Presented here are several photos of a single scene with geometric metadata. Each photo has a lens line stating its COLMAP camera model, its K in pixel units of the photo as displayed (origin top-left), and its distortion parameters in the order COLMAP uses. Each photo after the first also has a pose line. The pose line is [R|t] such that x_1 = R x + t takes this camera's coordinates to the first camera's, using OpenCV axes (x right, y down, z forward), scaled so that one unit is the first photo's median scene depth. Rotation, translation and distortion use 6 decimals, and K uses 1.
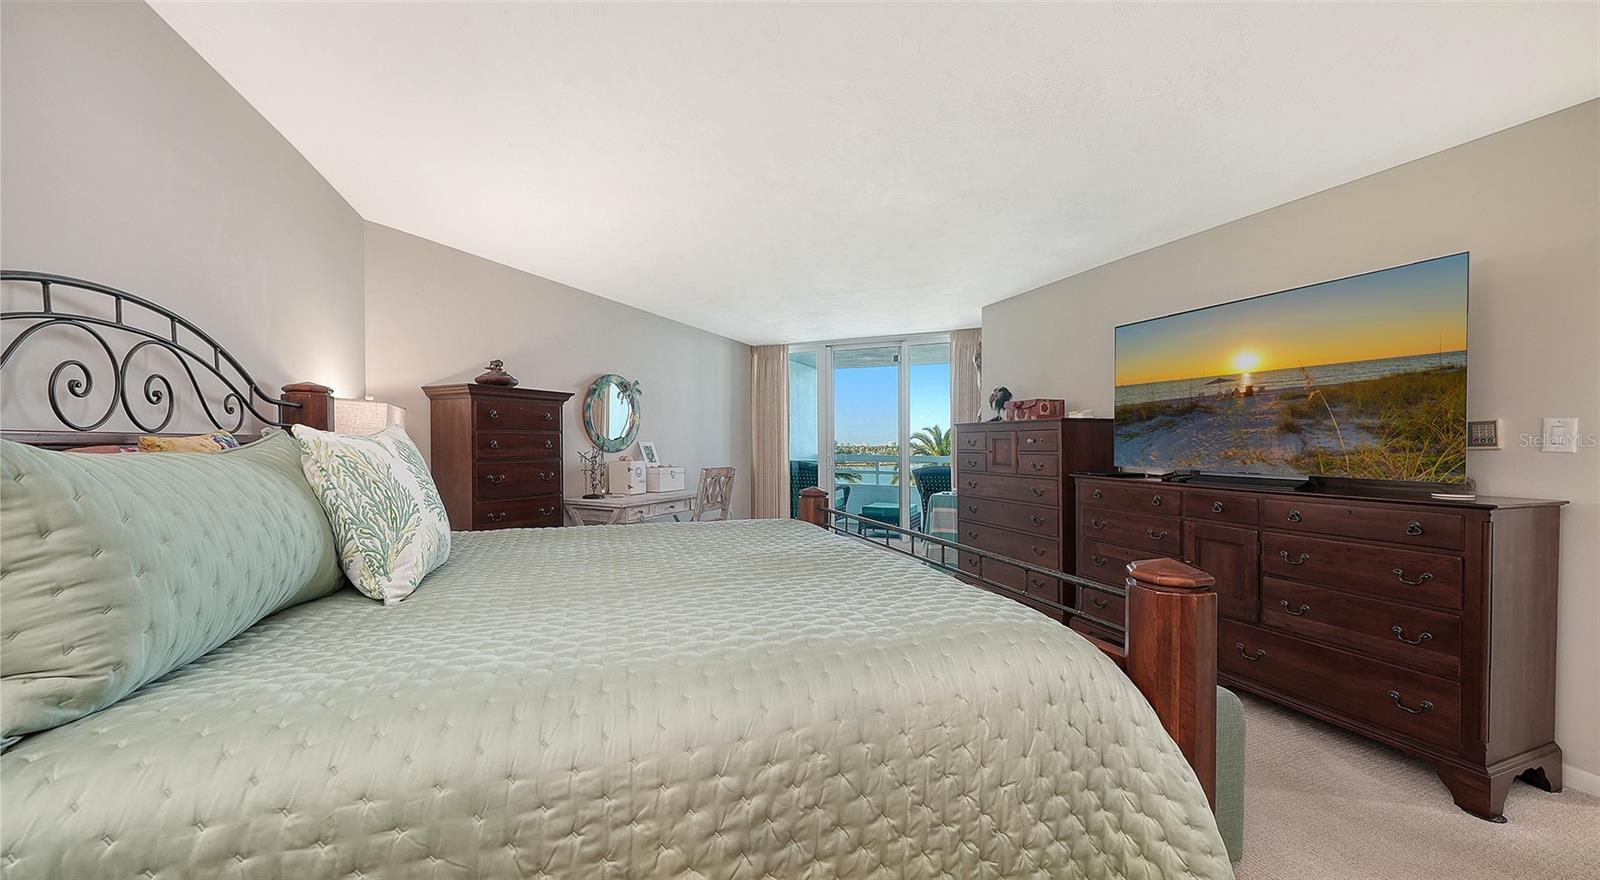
lens RADIAL K [[560.8, 0, 800.0], [0, 560.8, 440.0], [0, 0, 1]] dist [-0.010896, -0.000070]
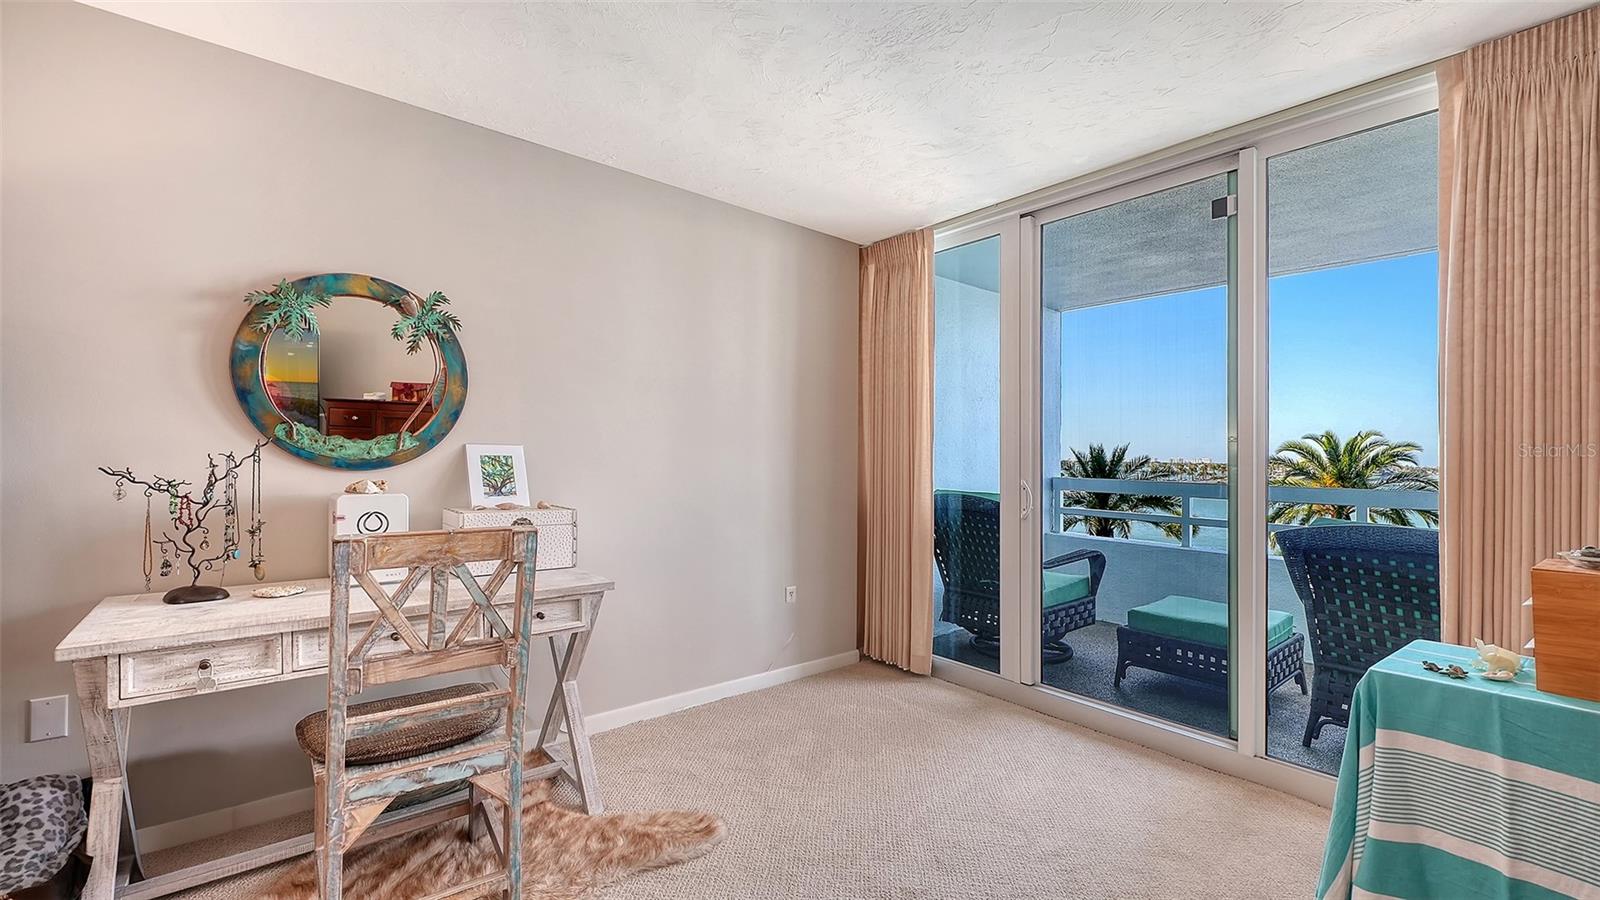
lens RADIAL K [[652.6, 0, 800.0], [0, 652.6, 450.0], [0, 0, 1]] dist [0.002277, 0.000355]
pose [[0.905351, 0.006446, -0.424616, 0.096490], [-0.007688, 0.999970, -0.001213, 0.003991], [0.424595, 0.004363, 0.905373, 0.466650]]
